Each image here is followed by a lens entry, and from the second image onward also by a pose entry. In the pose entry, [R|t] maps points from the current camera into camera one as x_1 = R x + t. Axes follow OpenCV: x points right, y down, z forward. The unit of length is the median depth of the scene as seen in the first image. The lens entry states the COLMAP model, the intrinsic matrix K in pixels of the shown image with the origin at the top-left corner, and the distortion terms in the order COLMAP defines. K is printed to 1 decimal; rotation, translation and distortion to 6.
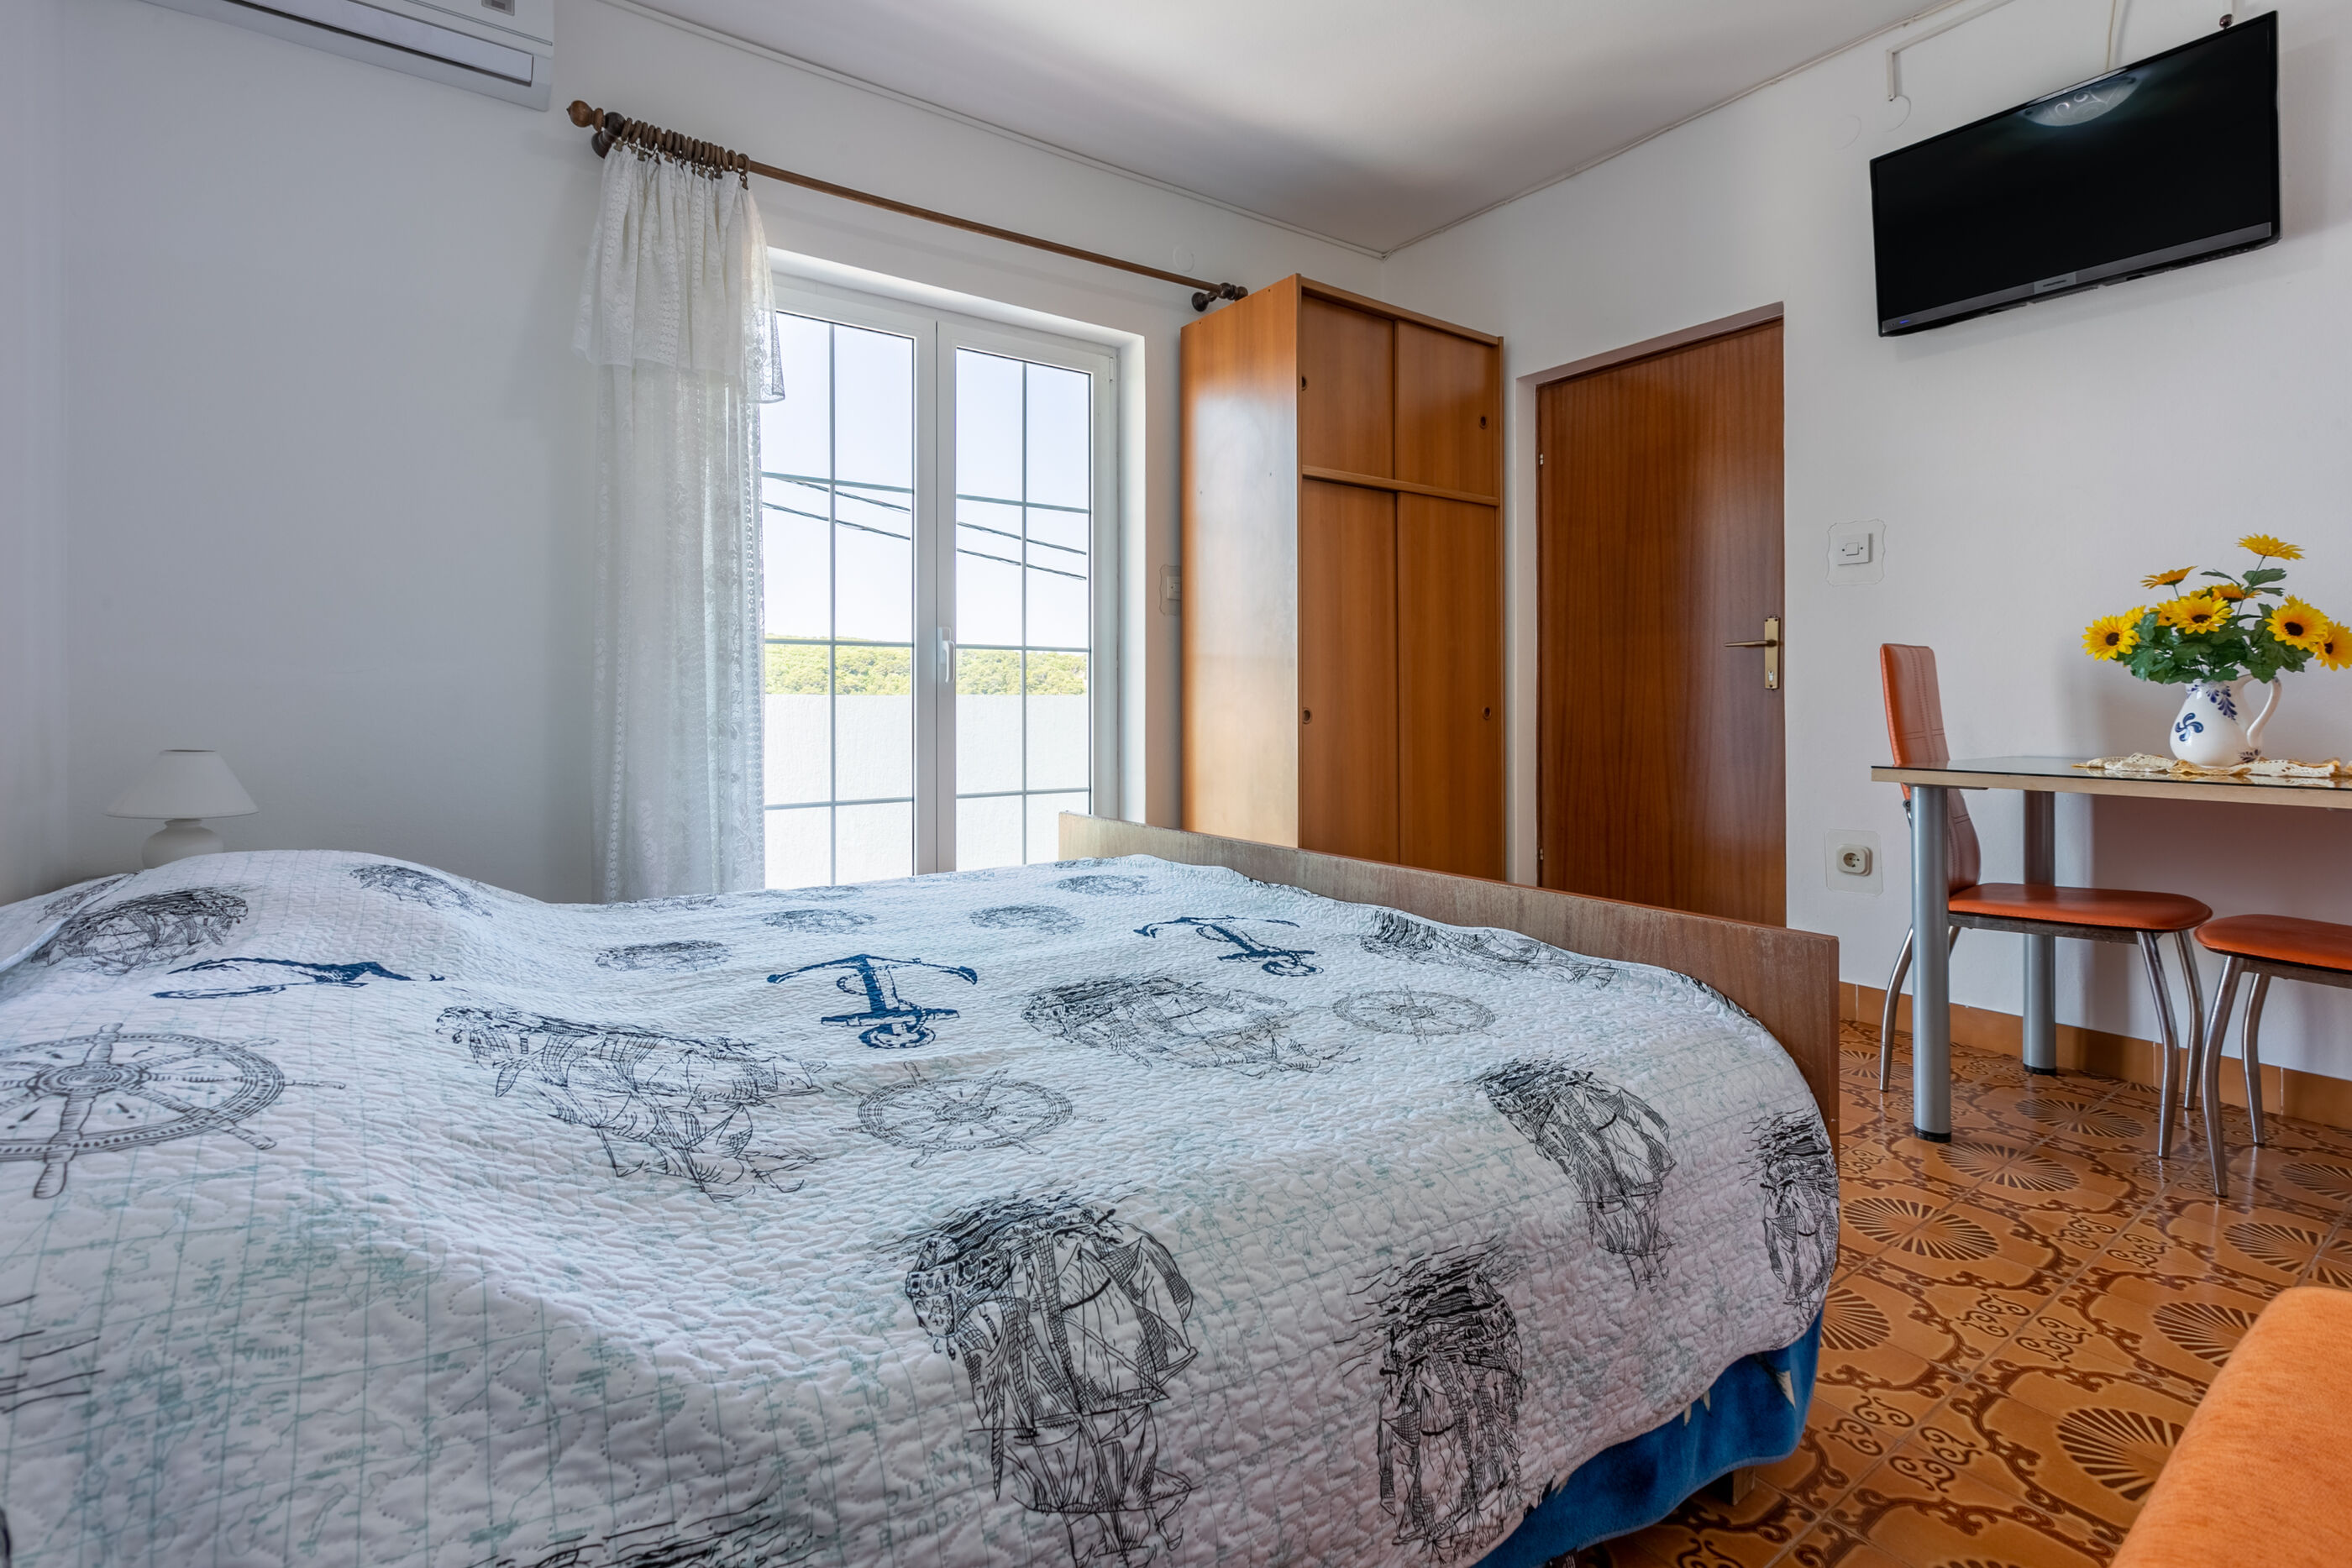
lens RADIAL K [[1056.2, 0, 1128.8], [0, 1056.2, 692.9], [0, 0, 1]] dist [0.004810, 0.000974]
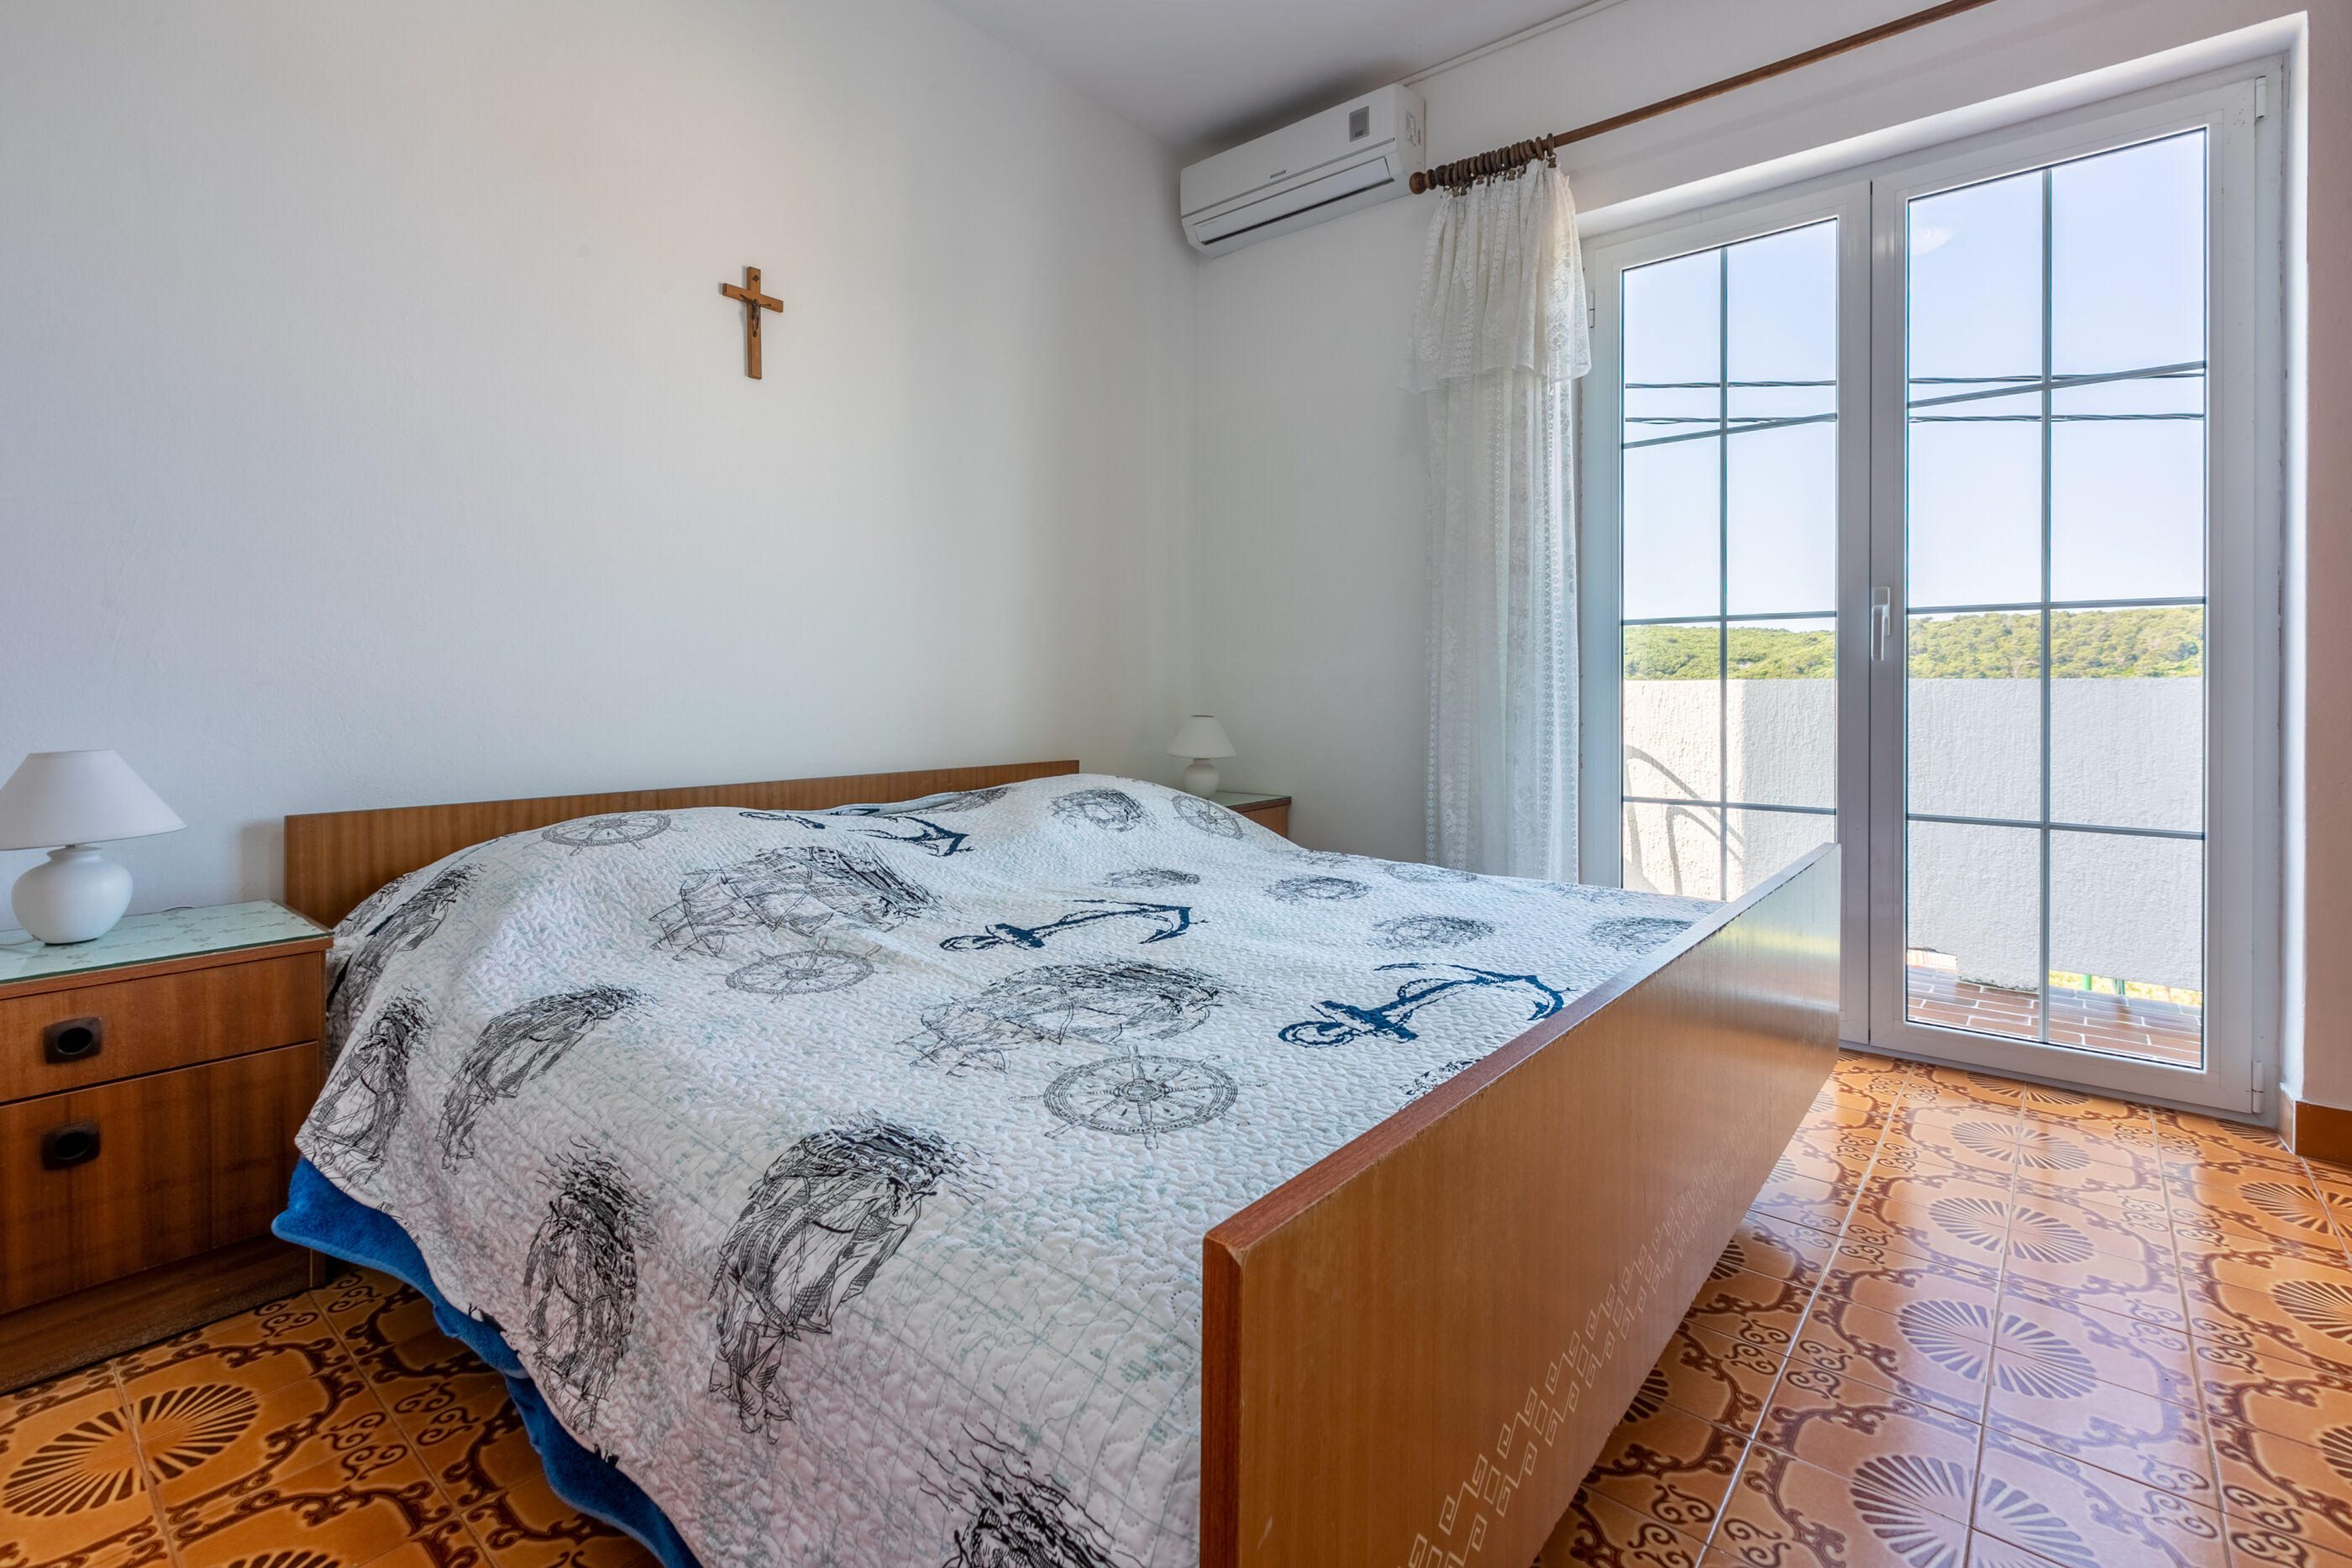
lens RADIAL K [[1056.2, 0, 1217.1], [0, 1056.2, 690.6], [0, 0, 1]] dist [0.004810, 0.000974]
pose [[0.291421, 0.004153, -0.956586, 1.207154], [0.005757, 0.999965, 0.006095, 0.012121], [0.956578, -0.007283, 0.291387, 0.996234]]
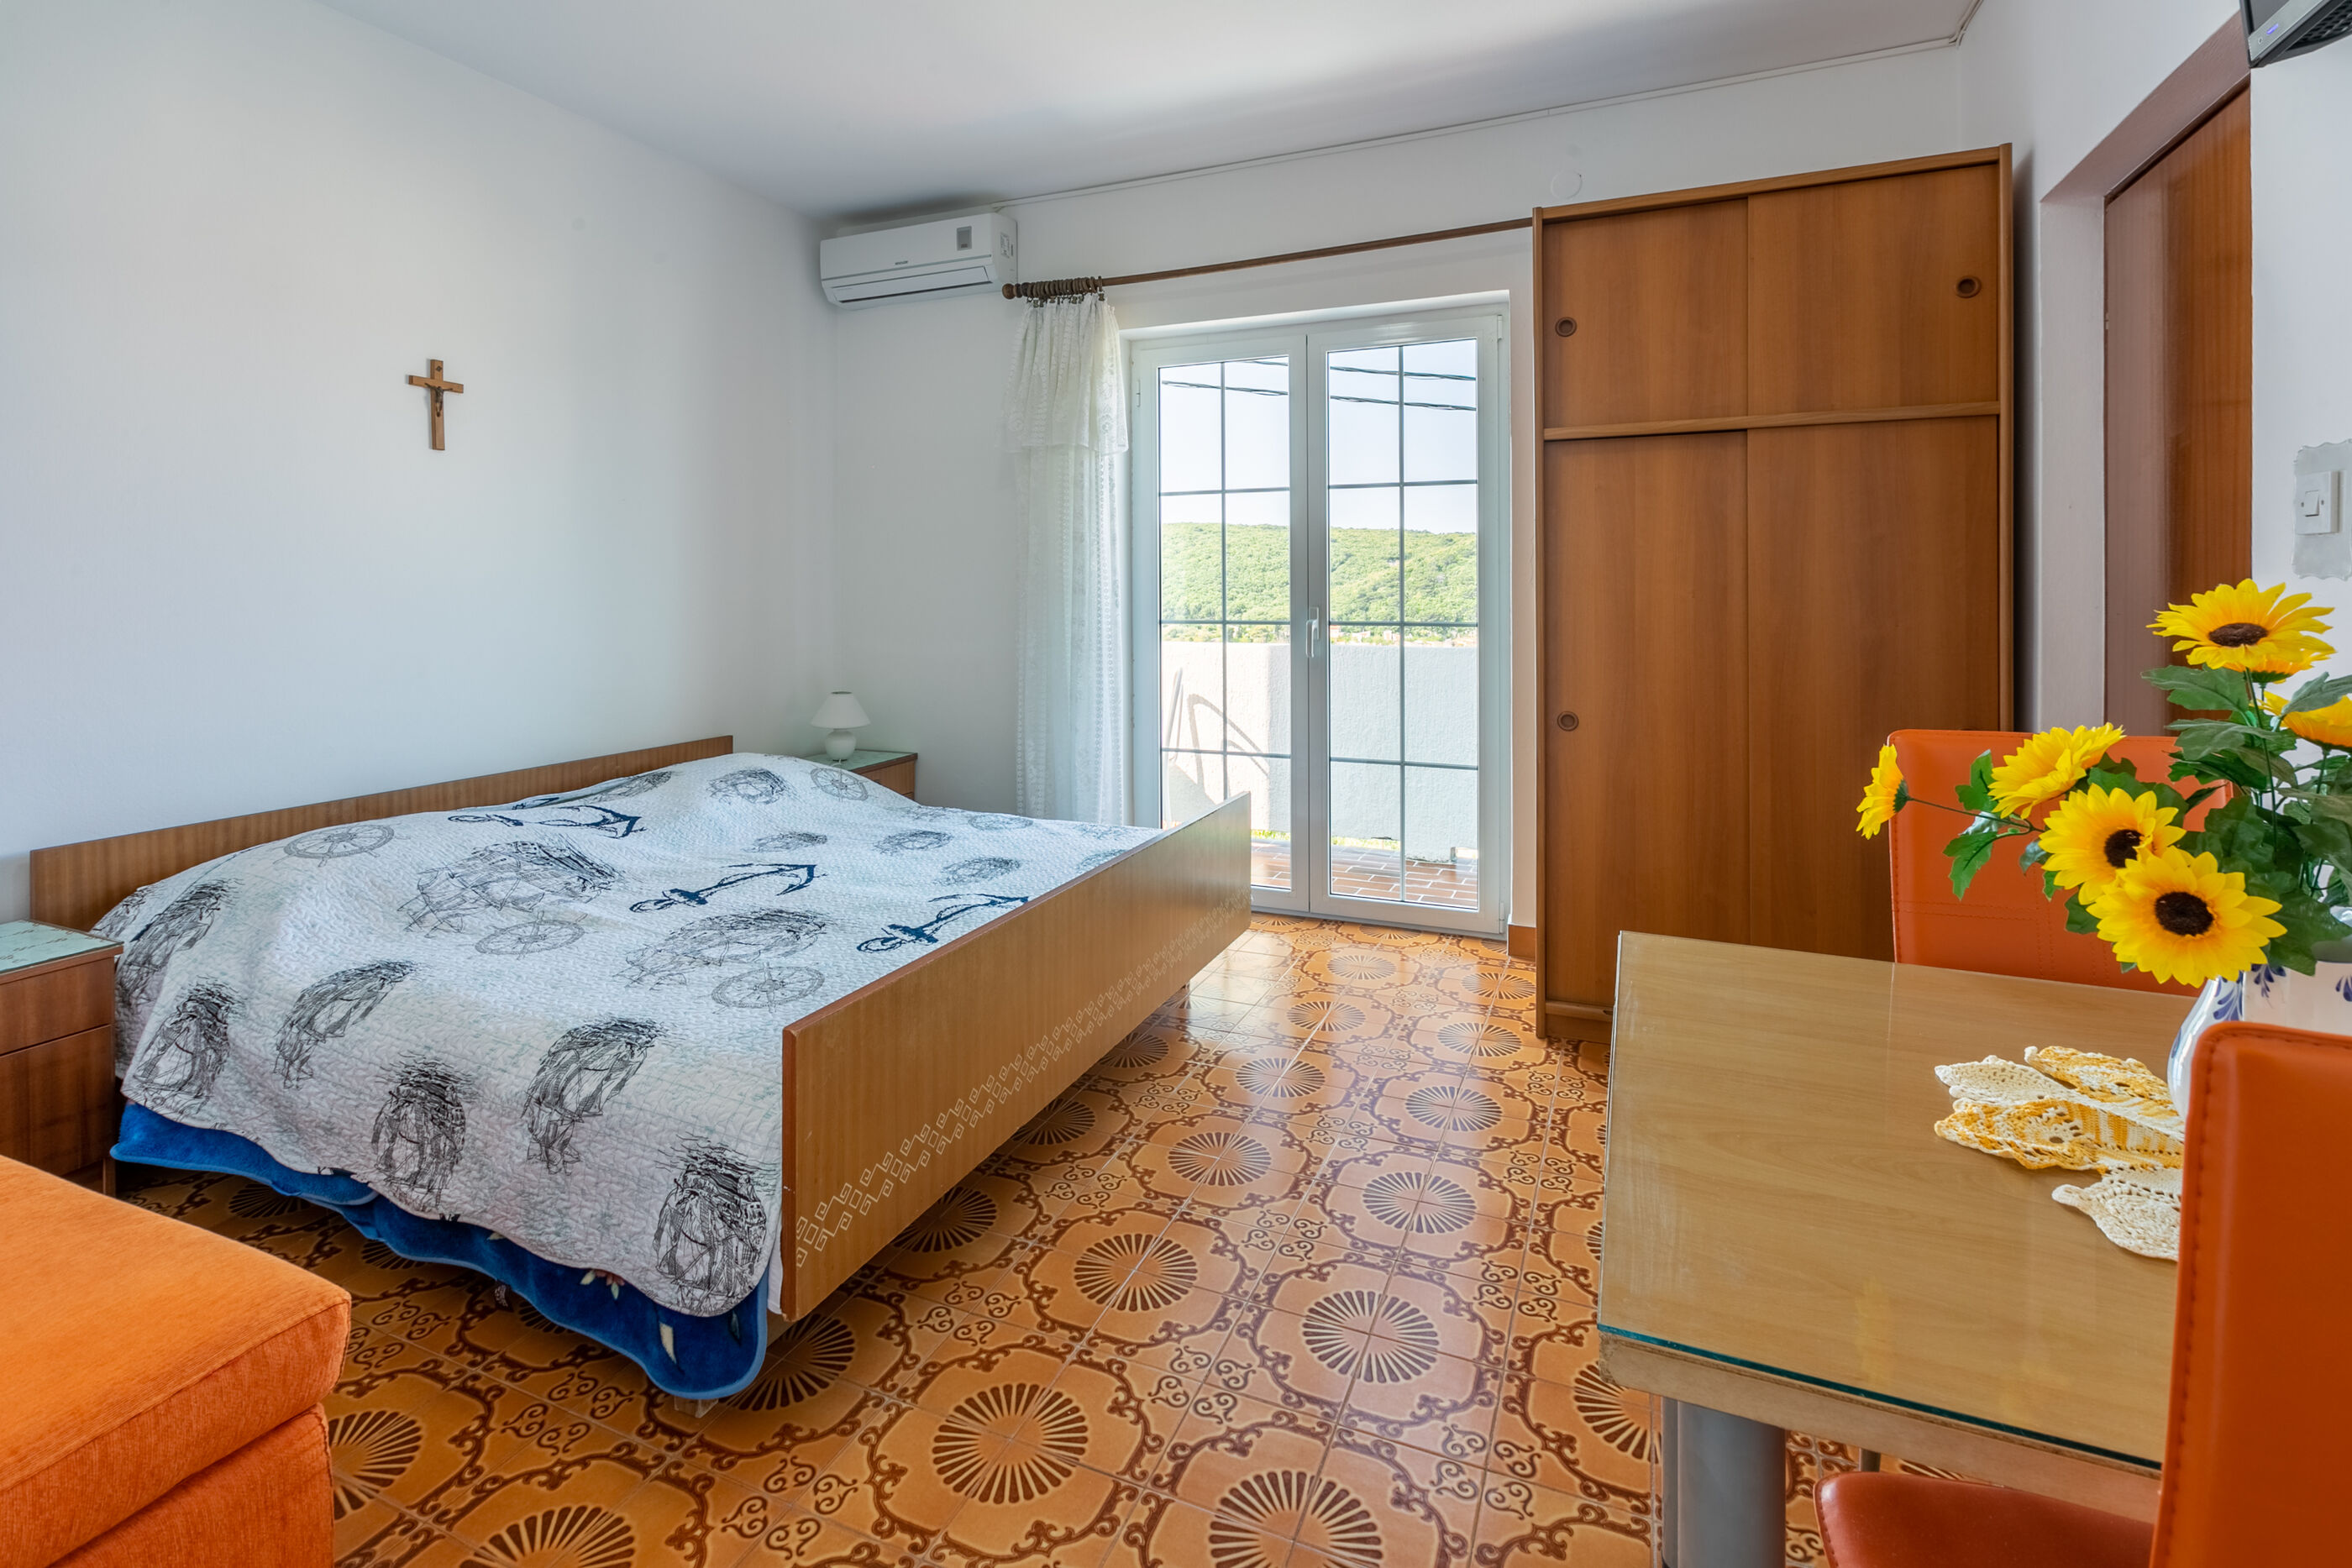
lens RADIAL K [[1056.2, 0, 1204.8], [0, 1056.2, 600.7], [0, 0, 1]] dist [0.004810, 0.000974]
pose [[0.552281, 0.012110, -0.833570, 2.087610], [0.006862, 0.999795, 0.019072, -0.275082], [0.833630, -0.016253, 0.552084, 0.856722]]
